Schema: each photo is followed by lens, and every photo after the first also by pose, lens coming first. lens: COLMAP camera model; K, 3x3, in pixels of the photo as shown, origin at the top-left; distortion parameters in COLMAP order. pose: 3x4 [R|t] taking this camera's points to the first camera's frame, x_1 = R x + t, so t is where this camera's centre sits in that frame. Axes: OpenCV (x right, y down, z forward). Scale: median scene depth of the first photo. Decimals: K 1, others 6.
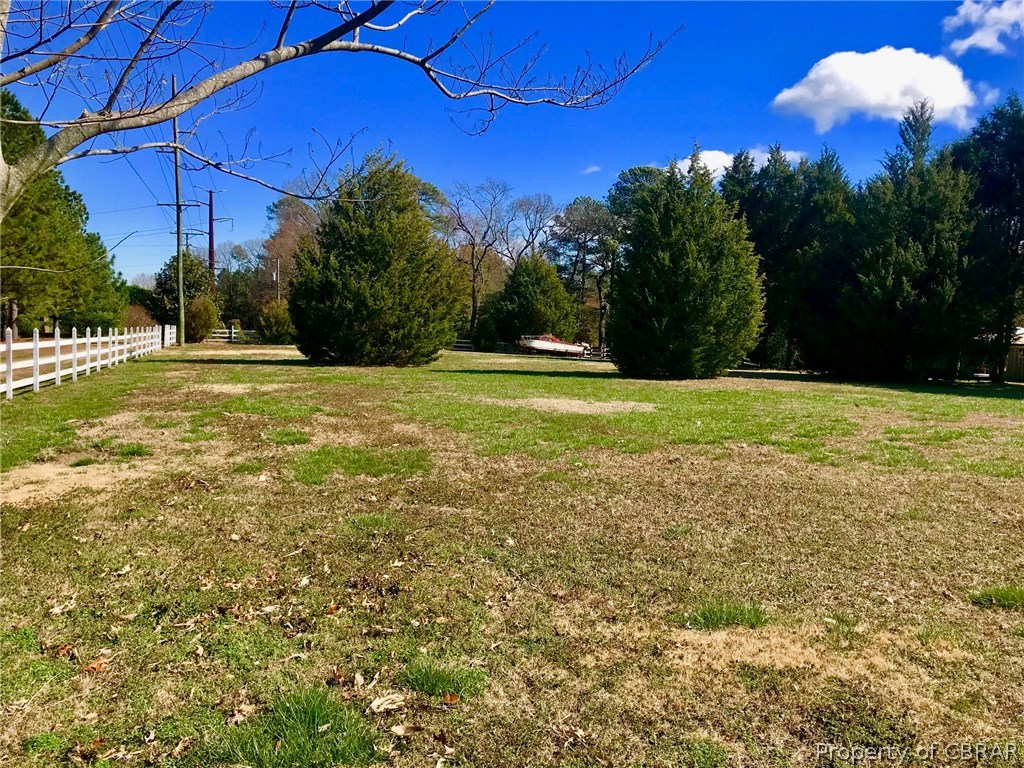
lens RADIAL K [[844.3, 0, 512.0], [0, 844.3, 384.0], [0, 0, 1]] dist [0.005980, 0.004086]
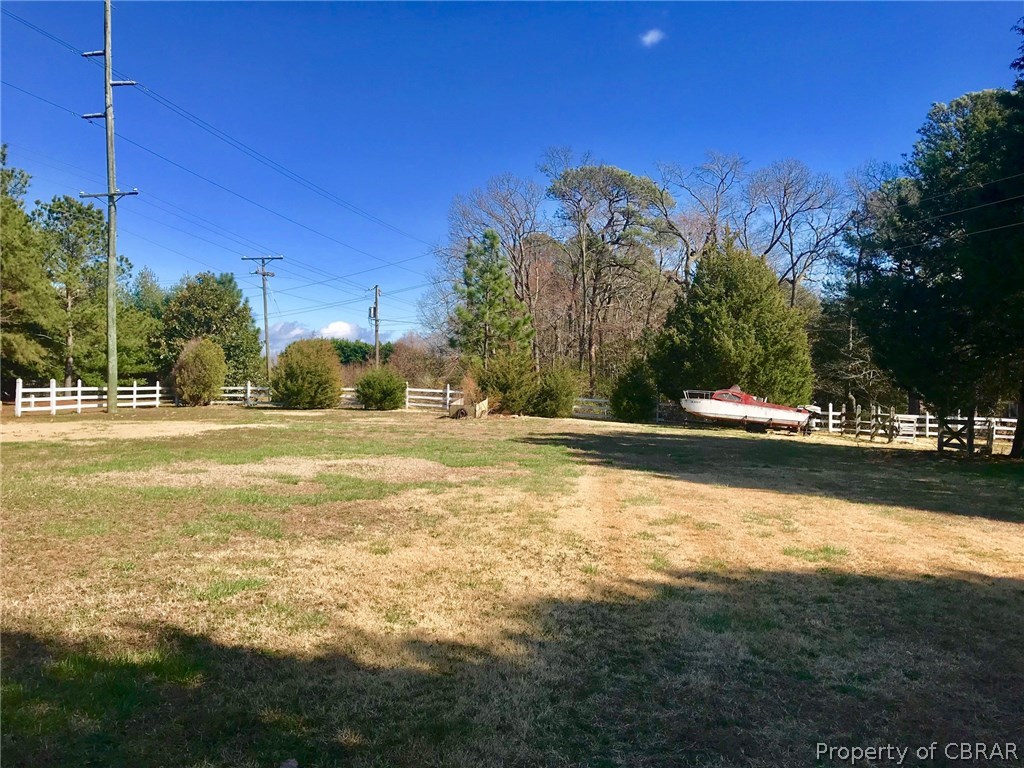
lens RADIAL K [[844.3, 0, 512.0], [0, 844.3, 384.0], [0, 0, 1]] dist [0.005980, 0.004086]
pose [[0.915096, -0.012756, -0.403035, 0.126624], [-0.014030, 0.997887, -0.063439, -0.026337], [0.402992, 0.063707, 0.912983, 0.465431]]
